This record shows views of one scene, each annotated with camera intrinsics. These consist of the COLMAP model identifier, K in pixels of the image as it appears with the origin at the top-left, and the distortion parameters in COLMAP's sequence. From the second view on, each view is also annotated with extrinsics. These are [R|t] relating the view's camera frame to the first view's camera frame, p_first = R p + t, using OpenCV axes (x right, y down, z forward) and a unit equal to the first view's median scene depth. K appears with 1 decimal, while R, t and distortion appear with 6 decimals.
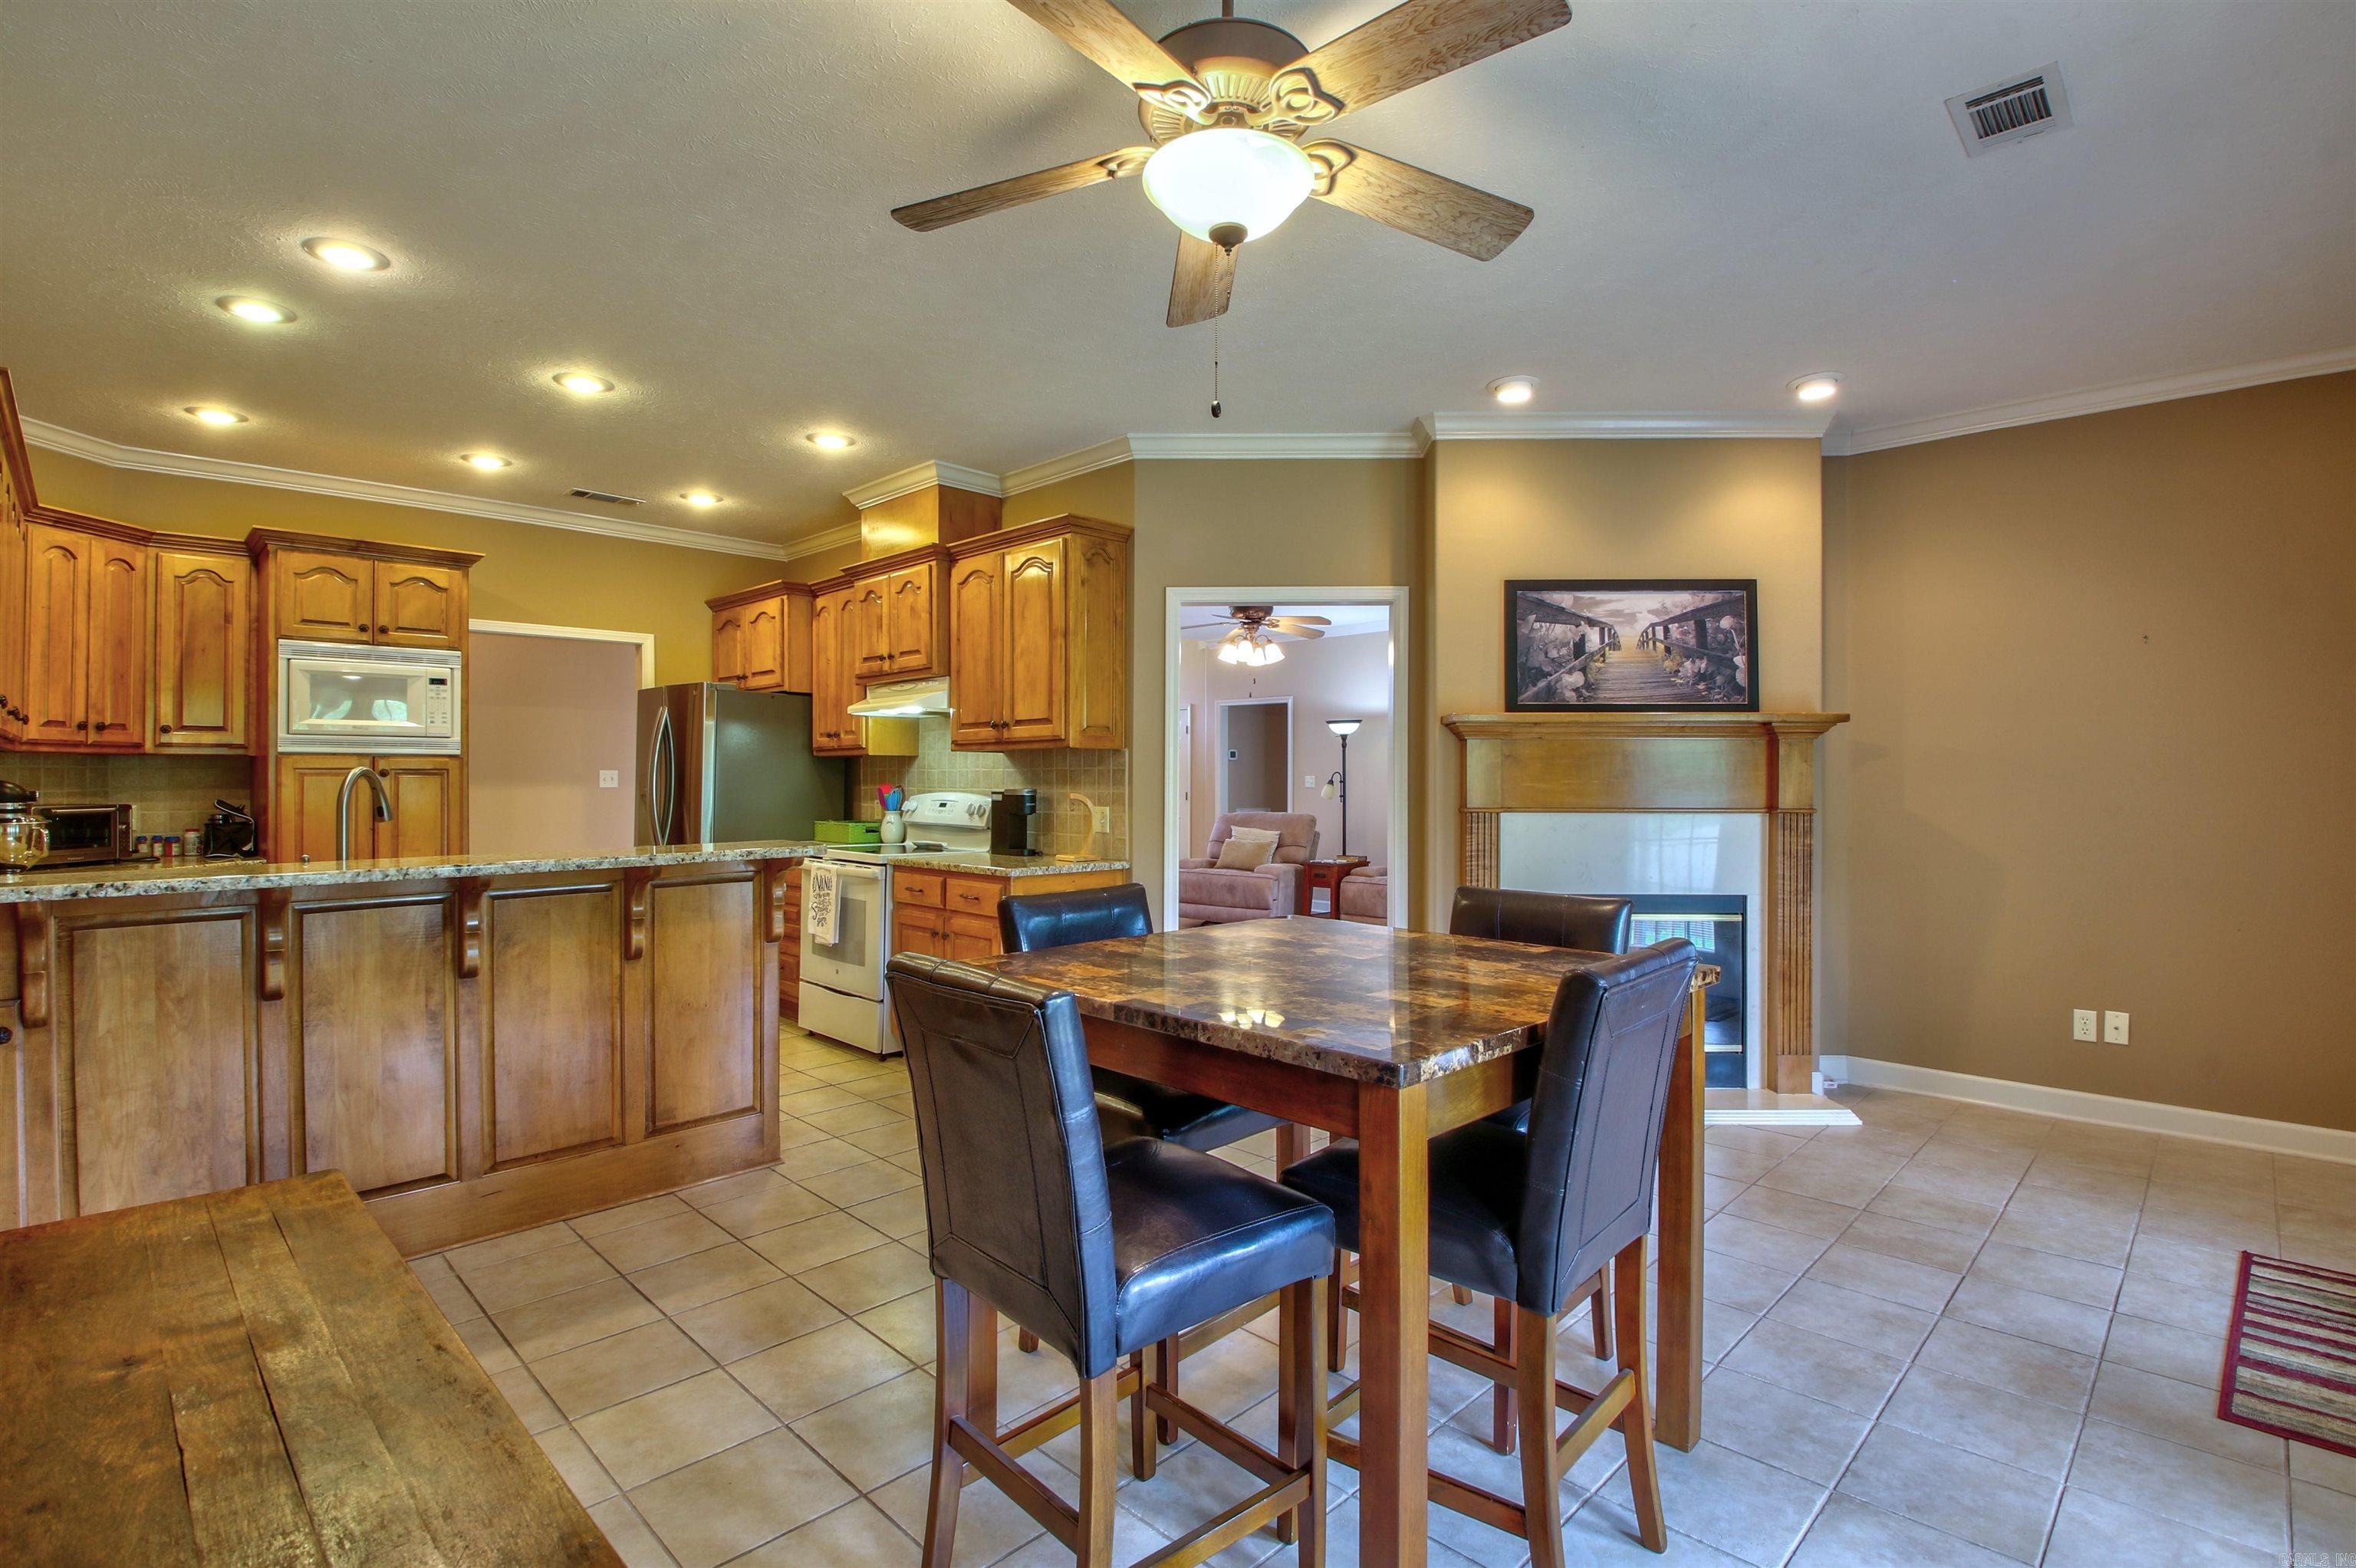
lens RADIAL K [[1102.5, 0, 1178.0], [0, 1102.5, 784.0], [0, 0, 1]] dist [-0.035208, -0.000532]
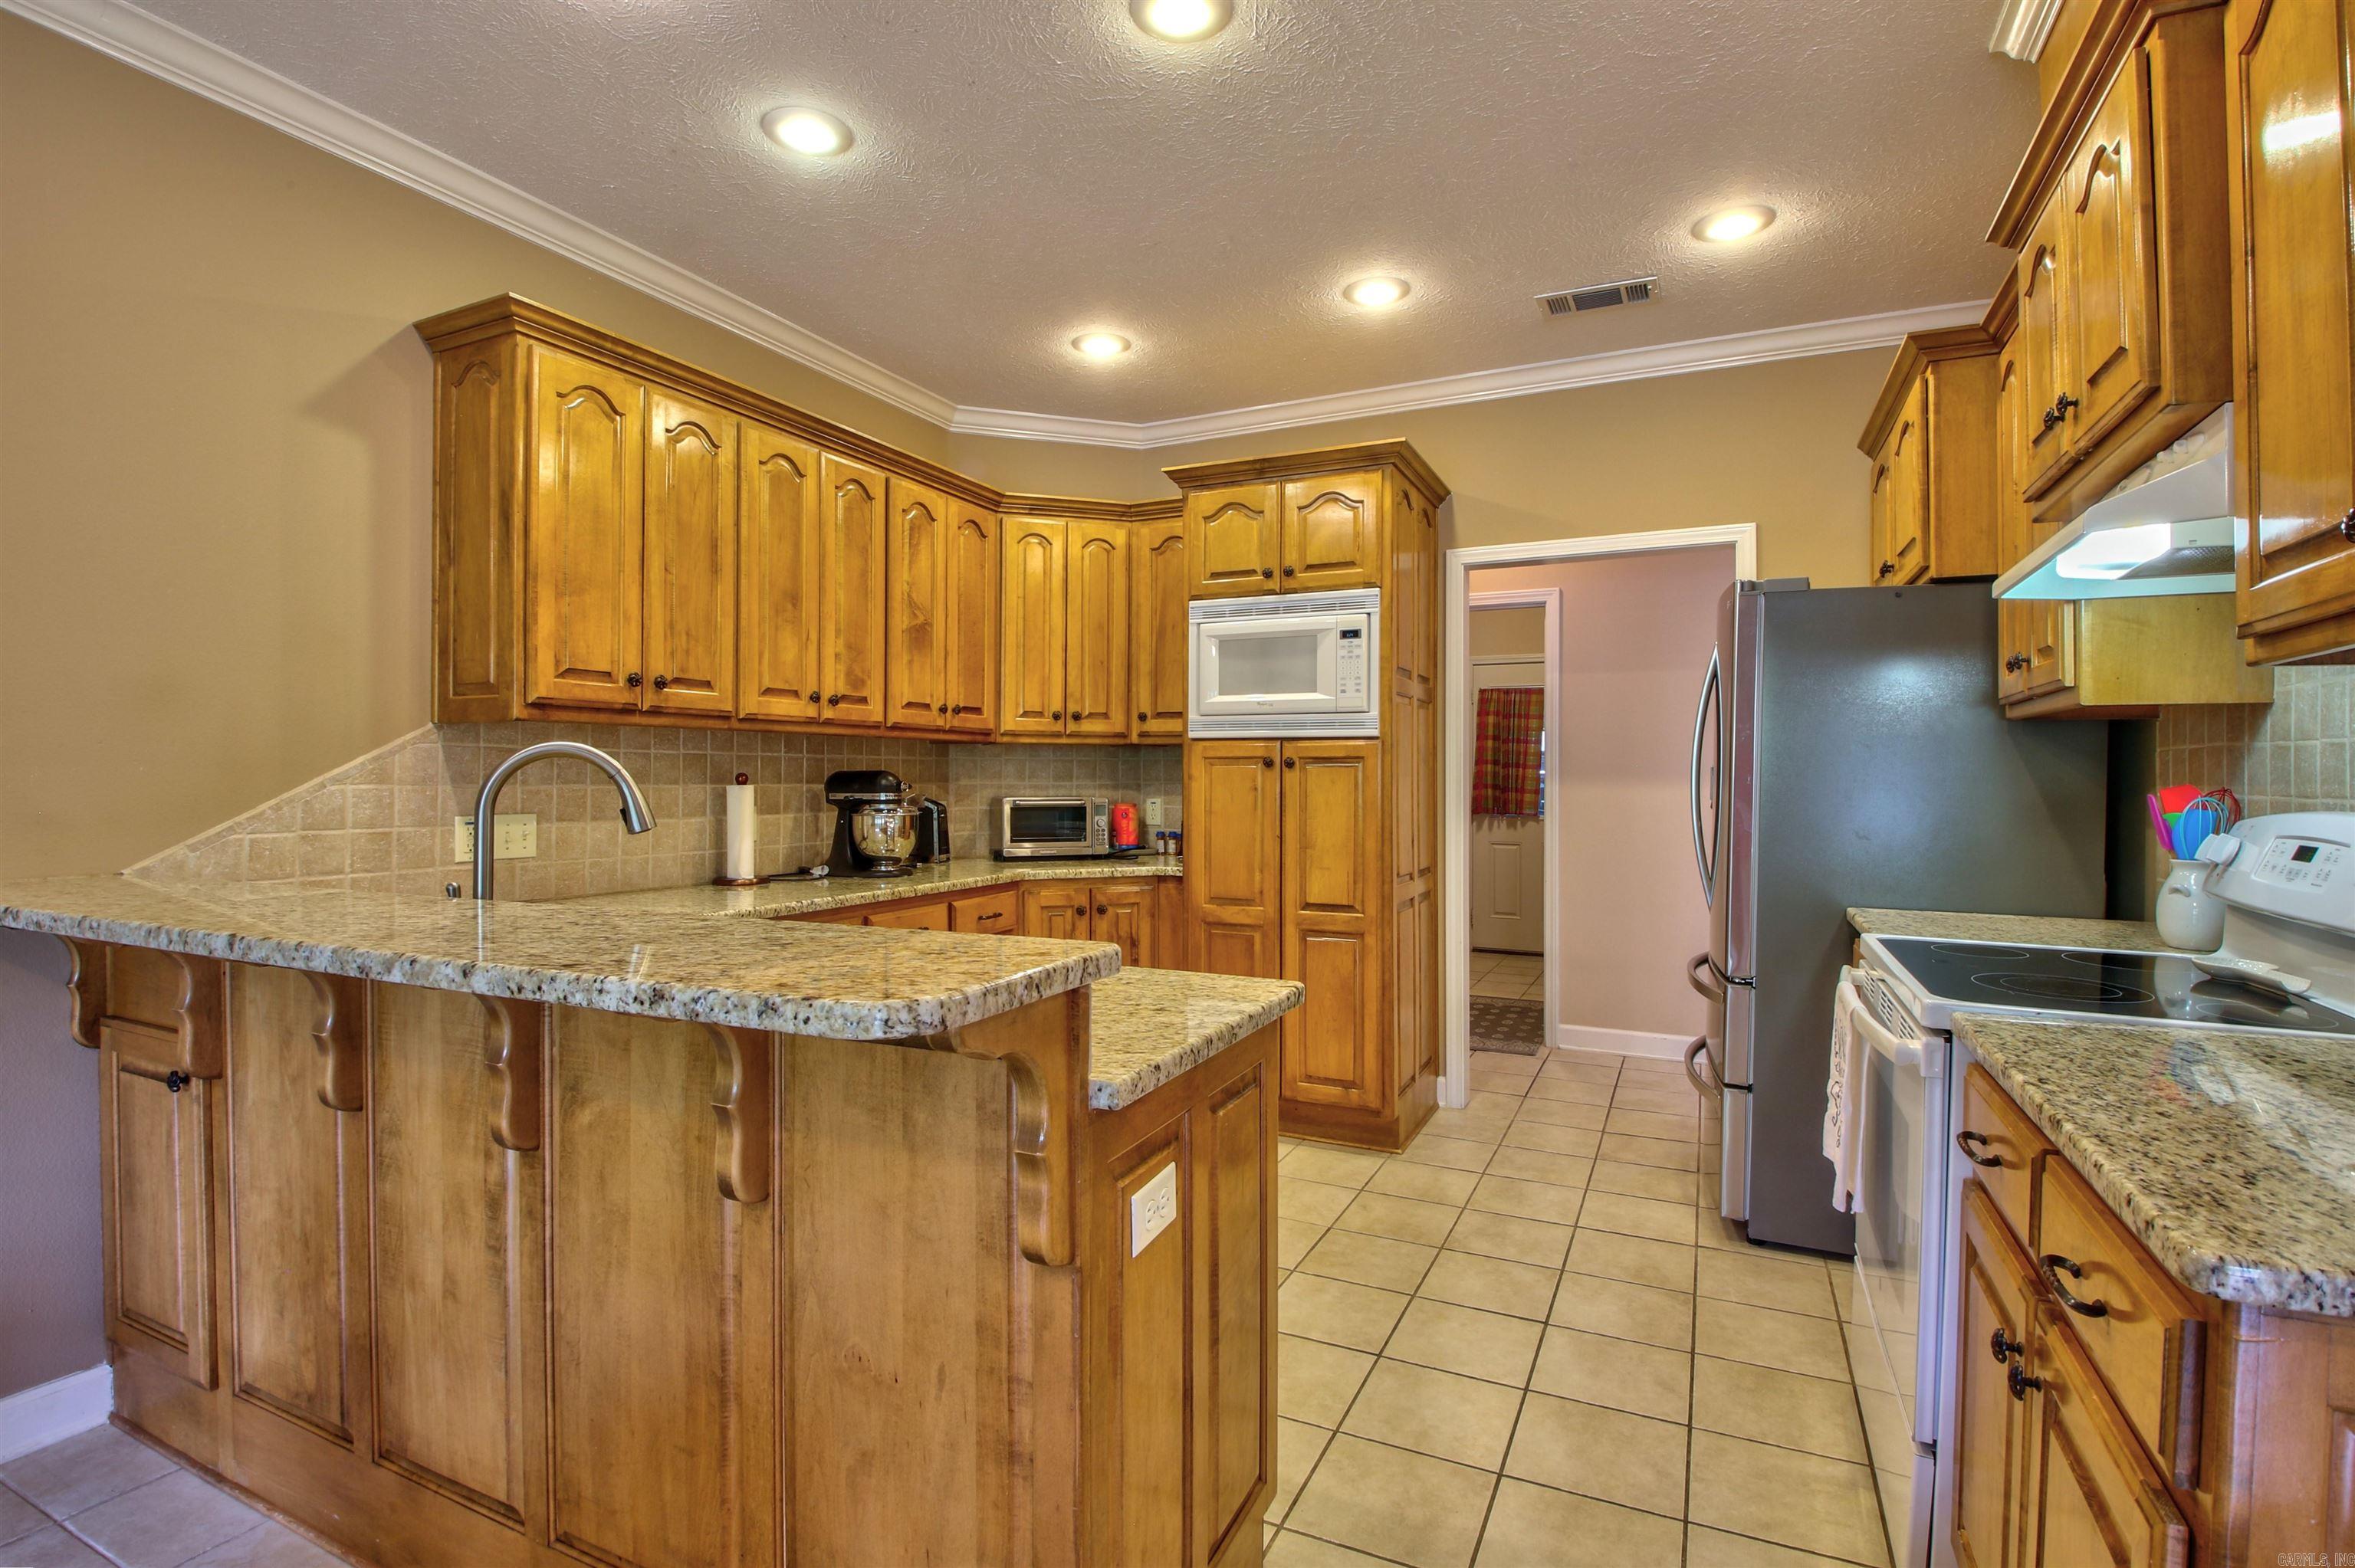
lens RADIAL K [[1106.0, 0, 1177.5], [0, 1106.0, 784.0], [0, 0, 1]] dist [0.000460, -0.000181]
pose [[0.334362, 0.008185, -0.942409, -0.040683], [-0.009556, 0.999940, 0.005294, 0.001052], [0.942396, 0.007236, 0.334421, 0.710565]]
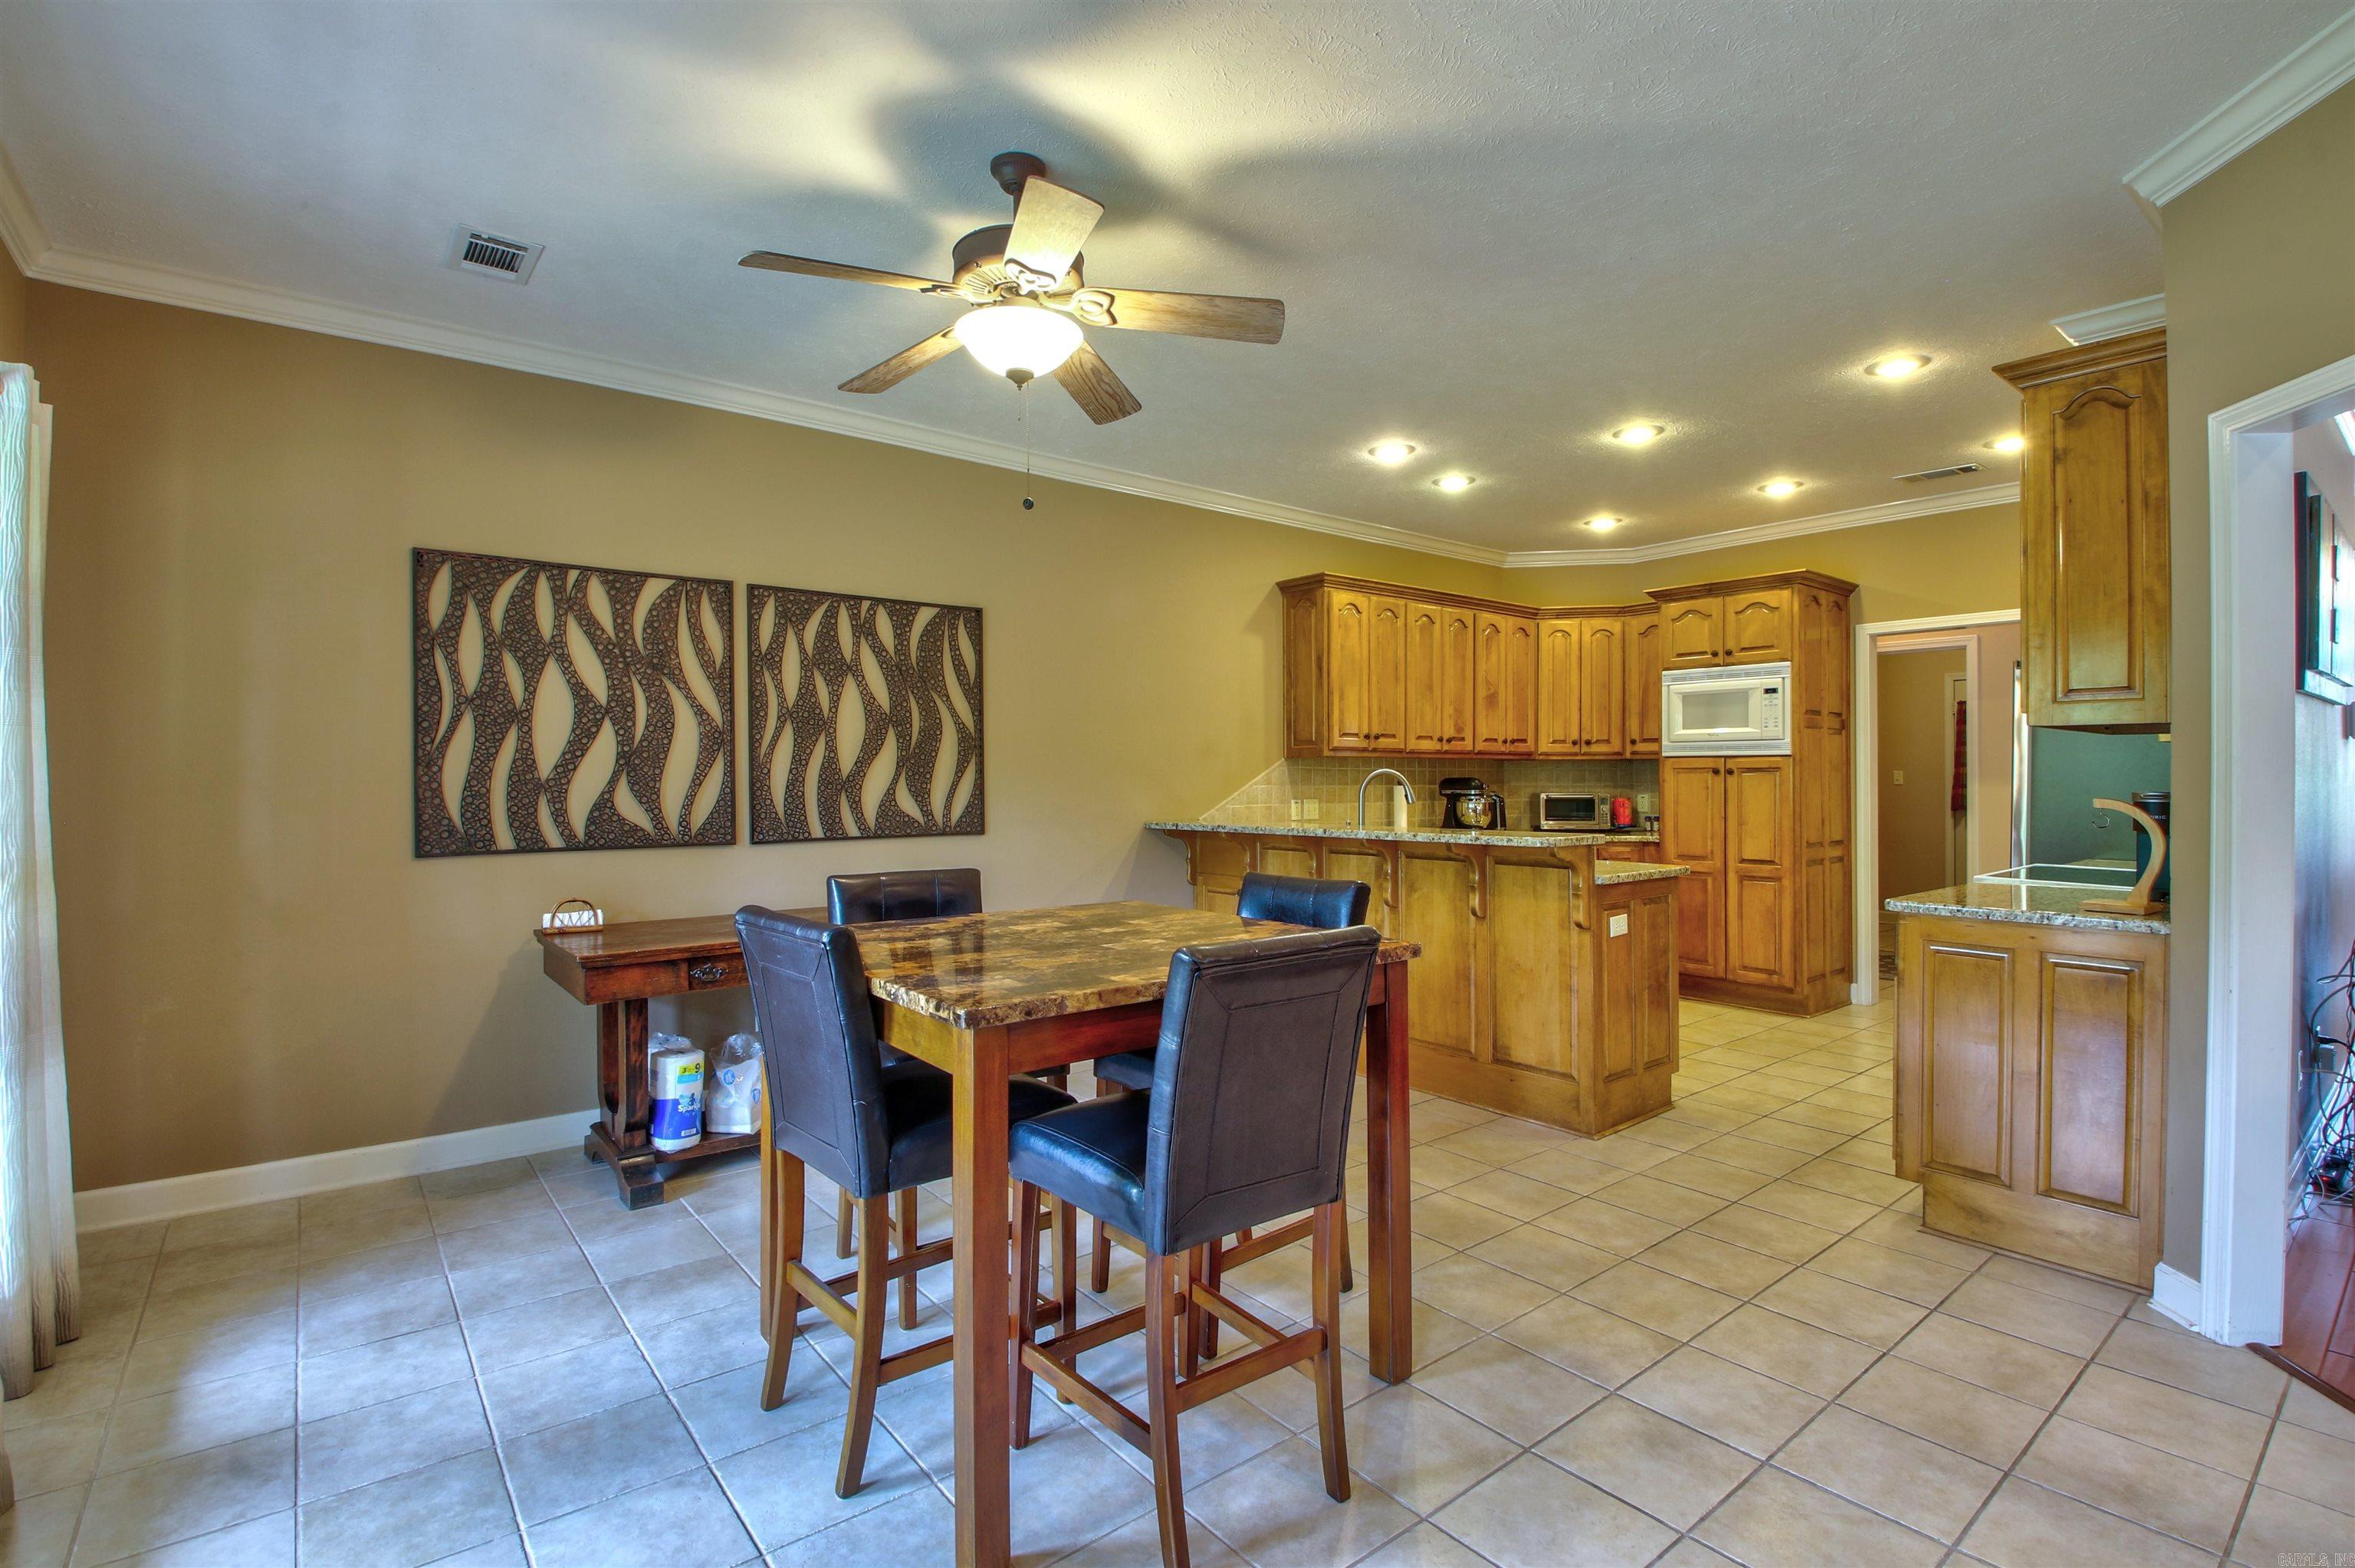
lens RADIAL K [[1072.8, 0, 1168.6], [0, 1072.8, 778.3], [0, 0, 1]] dist [-0.002277, -0.000877]
pose [[-0.120061, 0.001272, -0.992766, 0.555106], [-0.004367, 0.999989, 0.001809, -0.002125], [0.992757, 0.004553, -0.120054, 0.554225]]
